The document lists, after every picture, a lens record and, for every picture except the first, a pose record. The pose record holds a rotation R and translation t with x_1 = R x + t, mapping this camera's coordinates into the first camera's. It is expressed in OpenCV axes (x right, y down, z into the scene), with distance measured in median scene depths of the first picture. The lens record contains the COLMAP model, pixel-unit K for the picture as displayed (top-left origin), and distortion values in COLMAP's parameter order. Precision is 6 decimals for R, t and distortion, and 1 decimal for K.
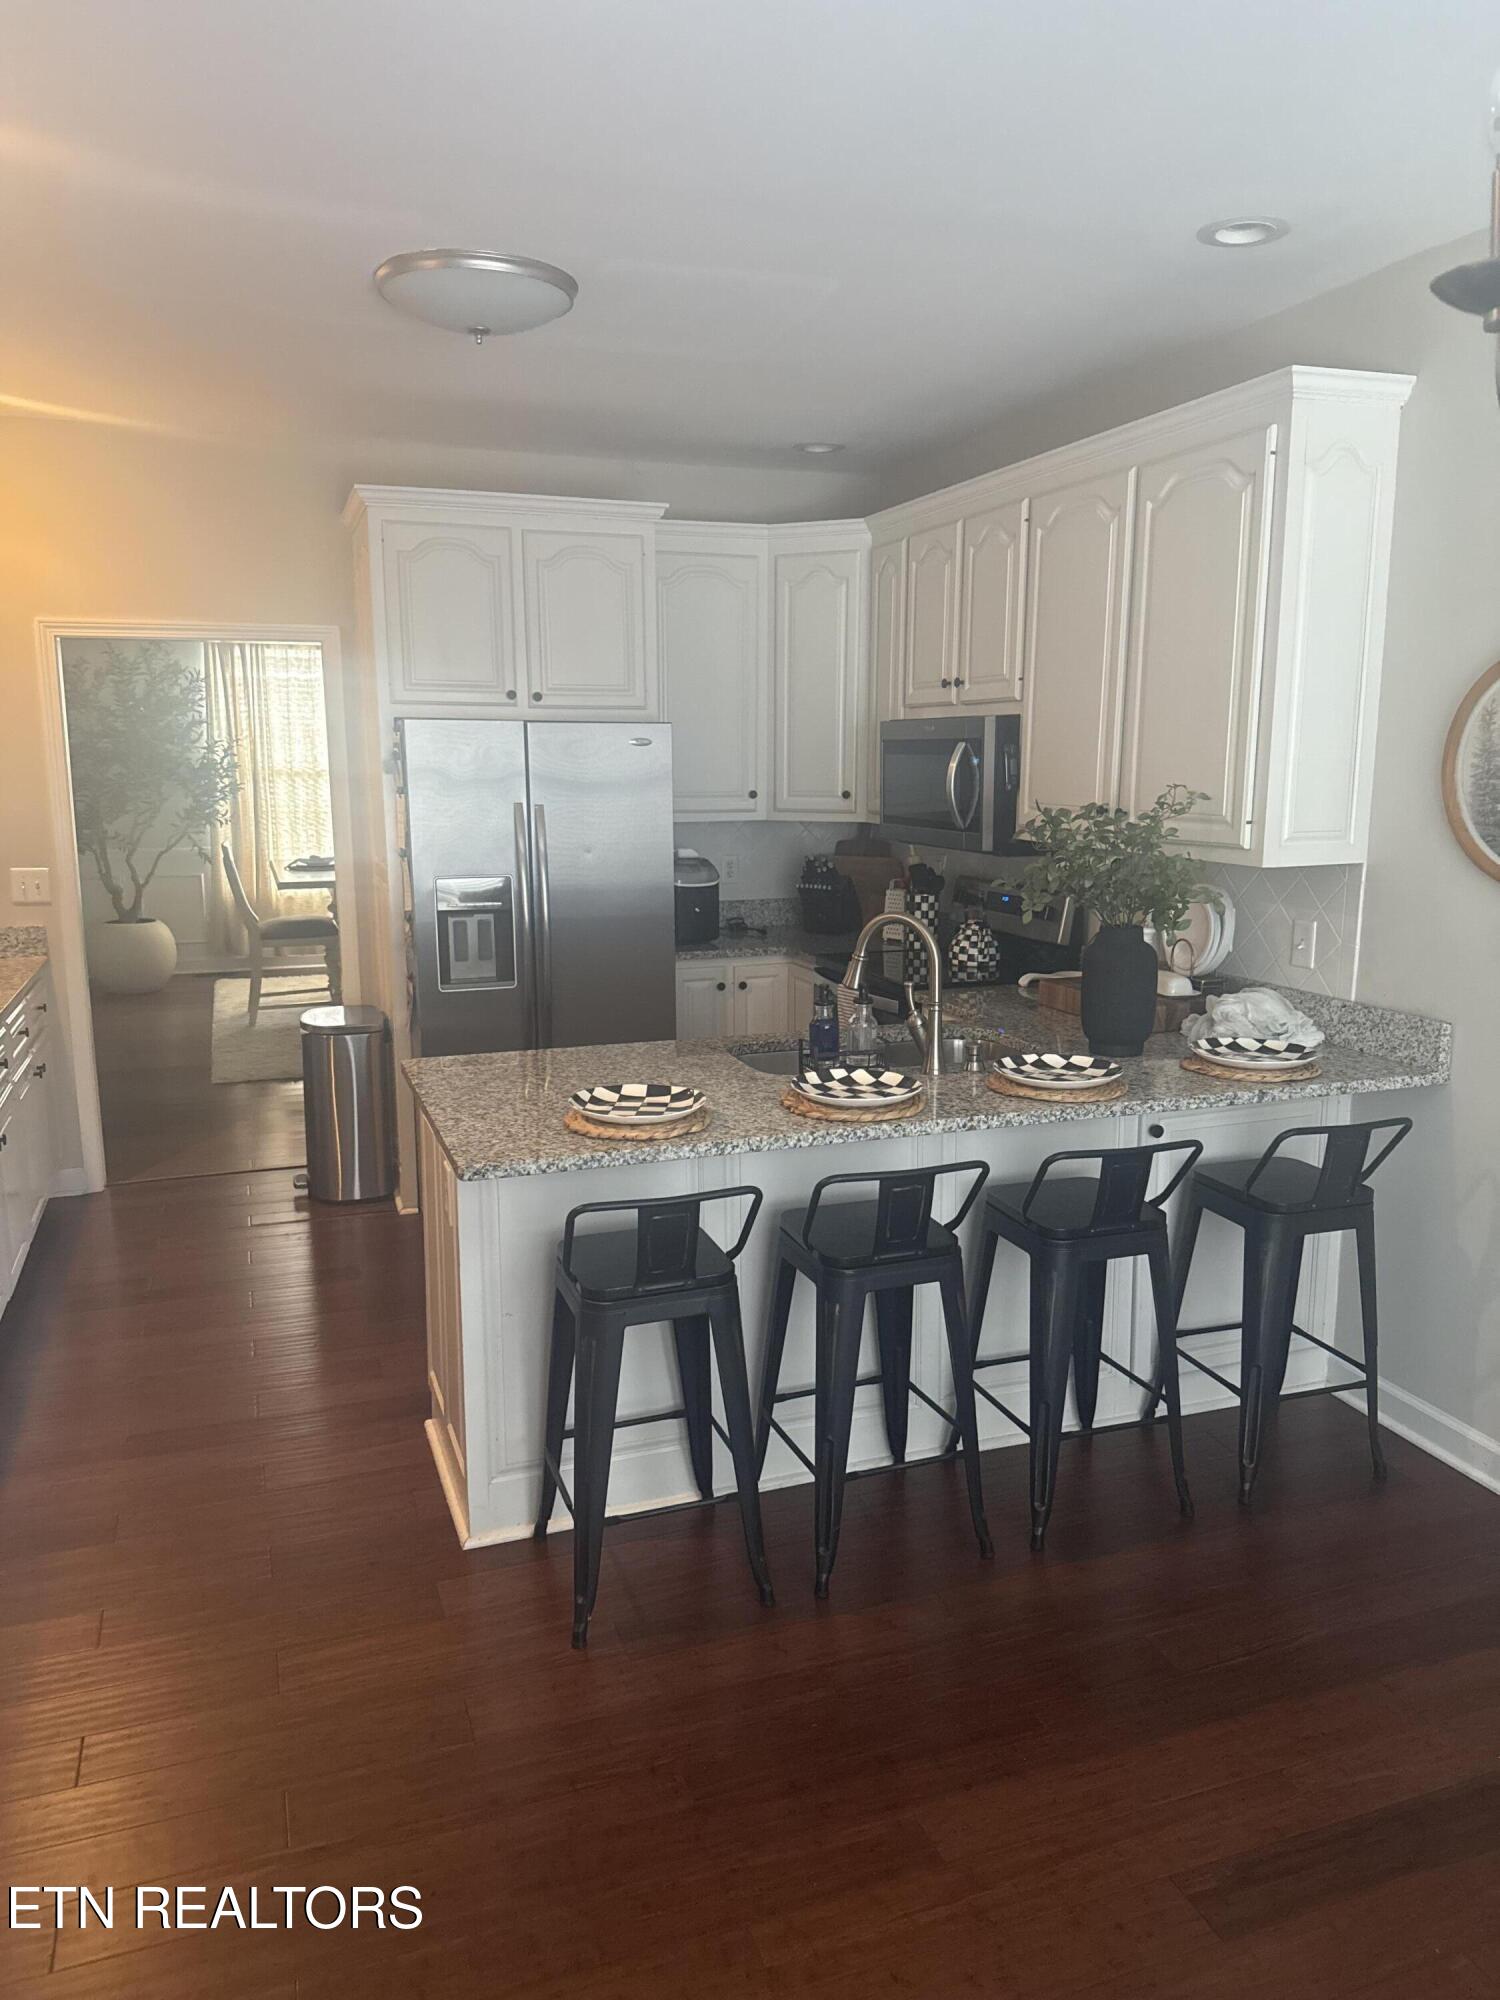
lens RADIAL K [[1396.1, 0, 750.0], [0, 1396.1, 1000.0], [0, 0, 1]] dist [0.090780, -0.235847]
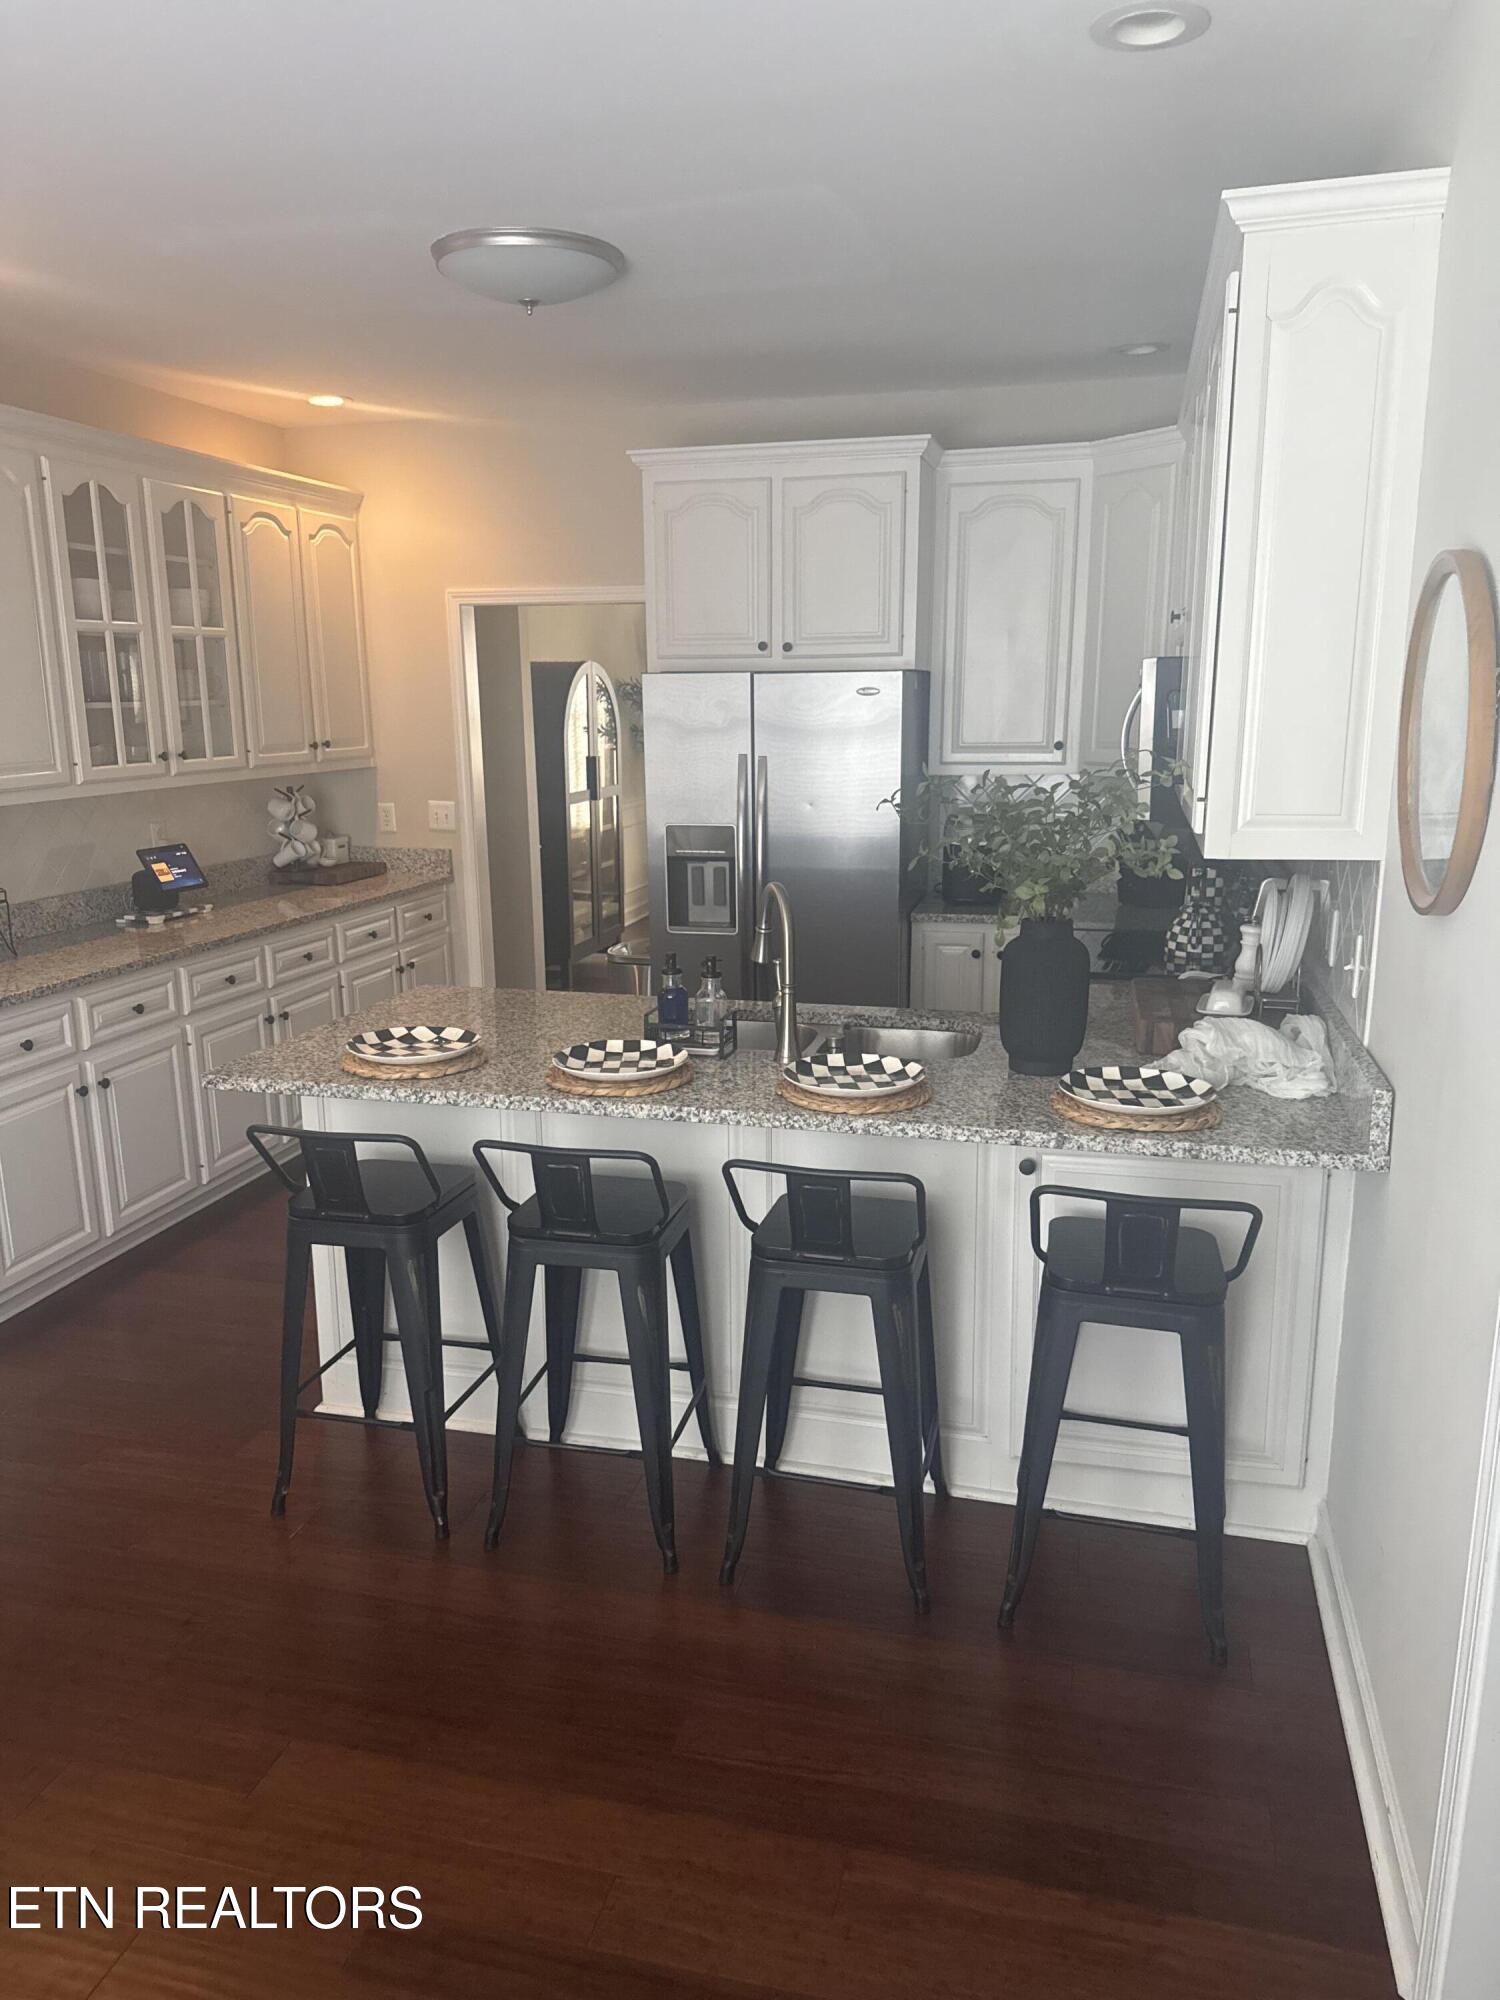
lens RADIAL K [[1435.6, 0, 750.0], [0, 1435.6, 1000.0], [0, 0, 1]] dist [0.045992, -0.078721]
pose [[0.825069, 0.111980, -0.553824, 0.621230], [-0.089449, 0.993691, 0.067660, -0.048963], [0.557906, -0.006286, 0.829880, 0.197497]]
